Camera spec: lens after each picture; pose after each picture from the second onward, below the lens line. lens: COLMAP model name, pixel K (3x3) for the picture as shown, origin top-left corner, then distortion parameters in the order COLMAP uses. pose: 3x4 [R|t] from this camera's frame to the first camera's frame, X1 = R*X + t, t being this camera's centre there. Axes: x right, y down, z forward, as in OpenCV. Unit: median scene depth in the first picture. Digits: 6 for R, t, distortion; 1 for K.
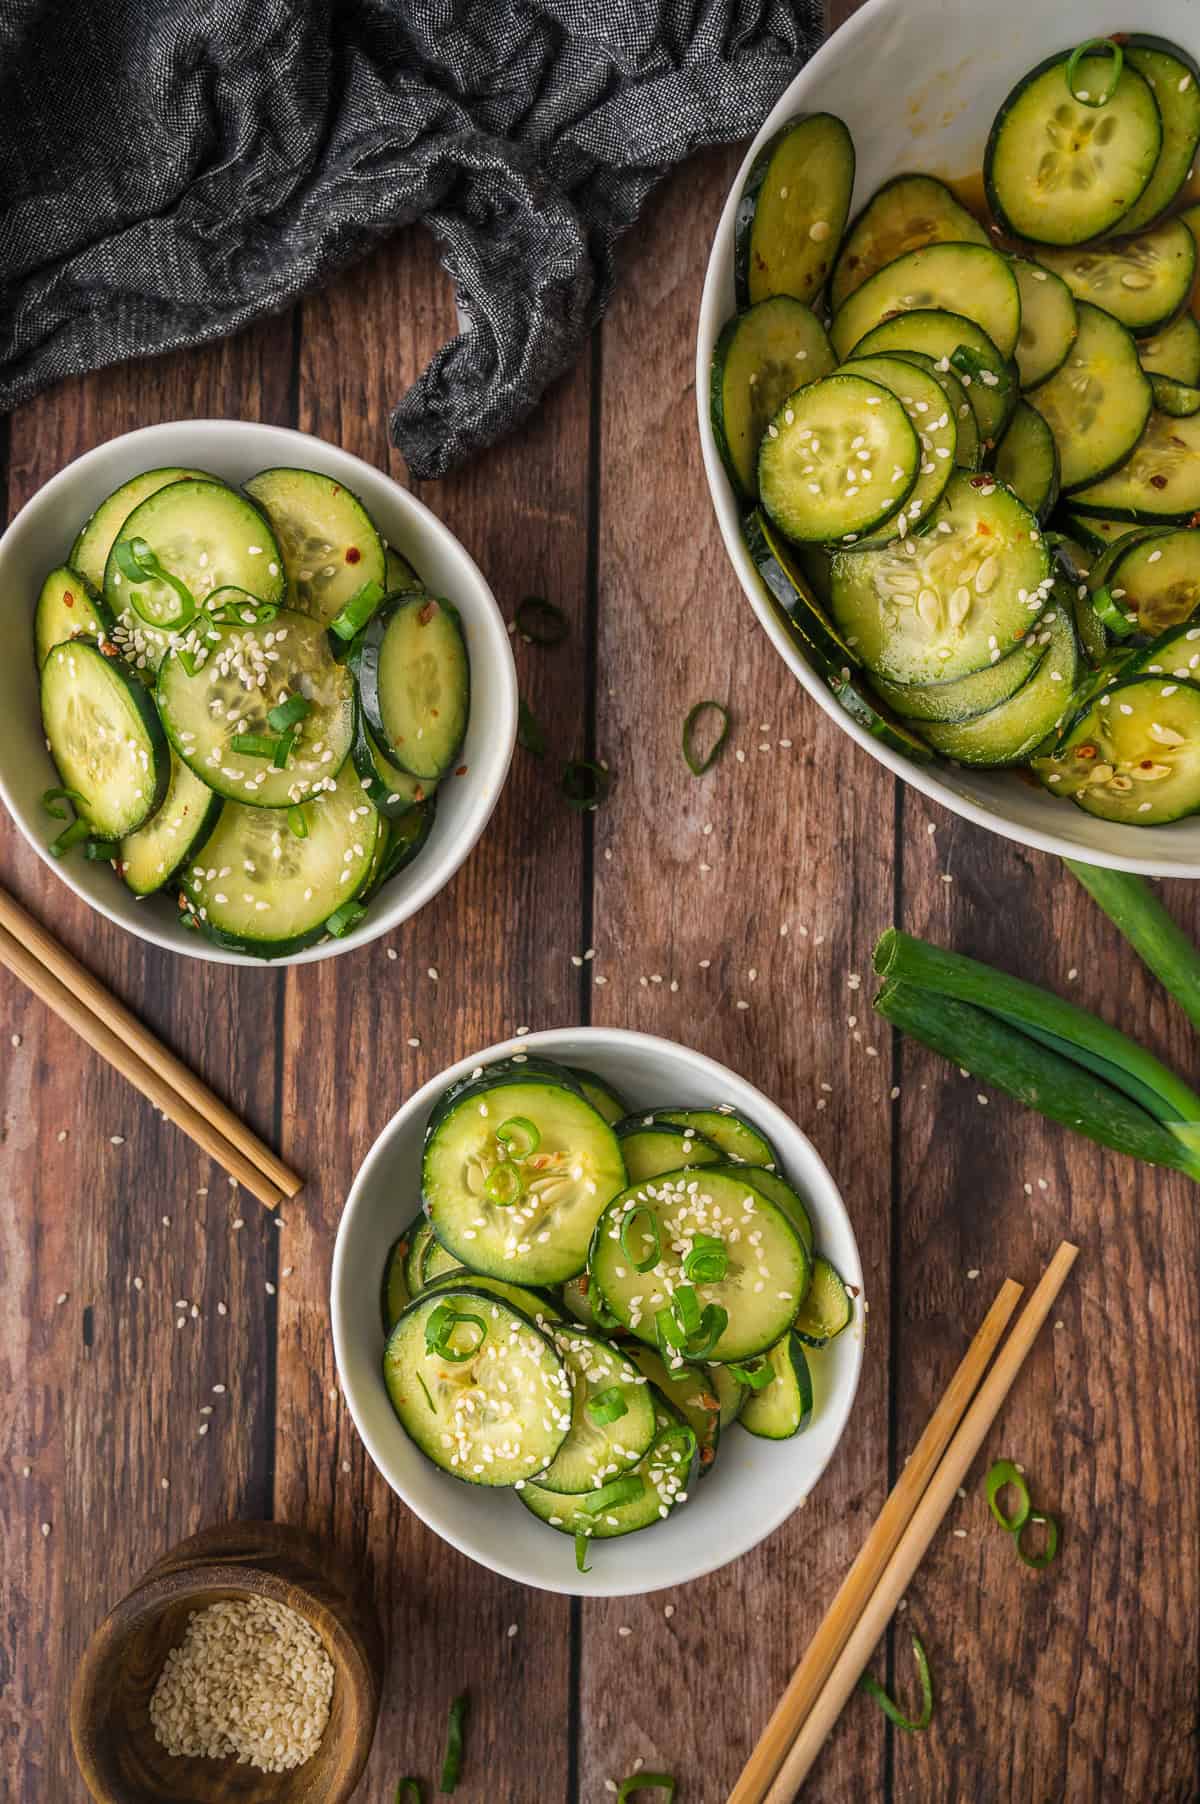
lens RADIAL K [[1195.8, 0, 600.0], [0, 1195.8, 902.0], [0, 0, 1]] dist [-0.006146, -0.001607]
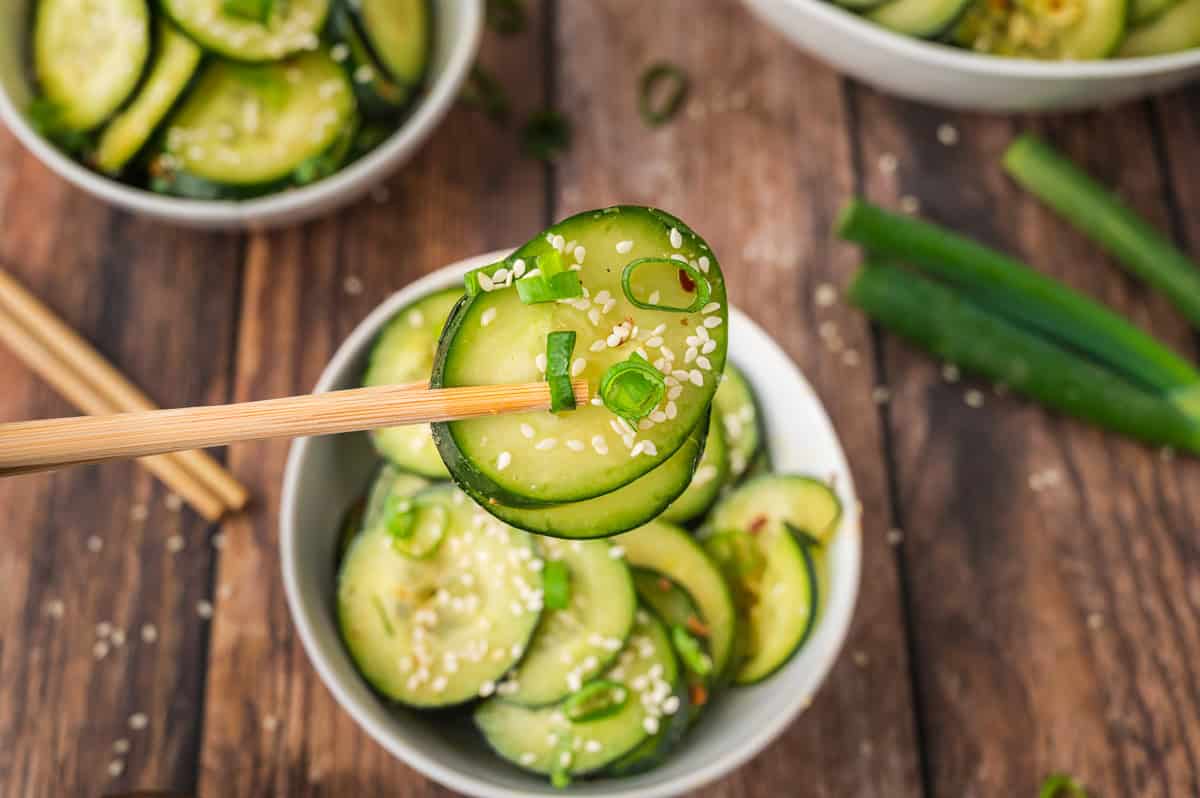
lens RADIAL K [[1664.5, 0, 600.0], [0, 1664.5, 399.0], [0, 0, 1]] dist [0.004524, 0.060610]
pose [[0.999327, -0.034625, 0.012124, 0.008324], [0.036419, 0.896472, -0.441602, 0.743266], [0.004422, 0.441746, 0.897129, -0.184630]]
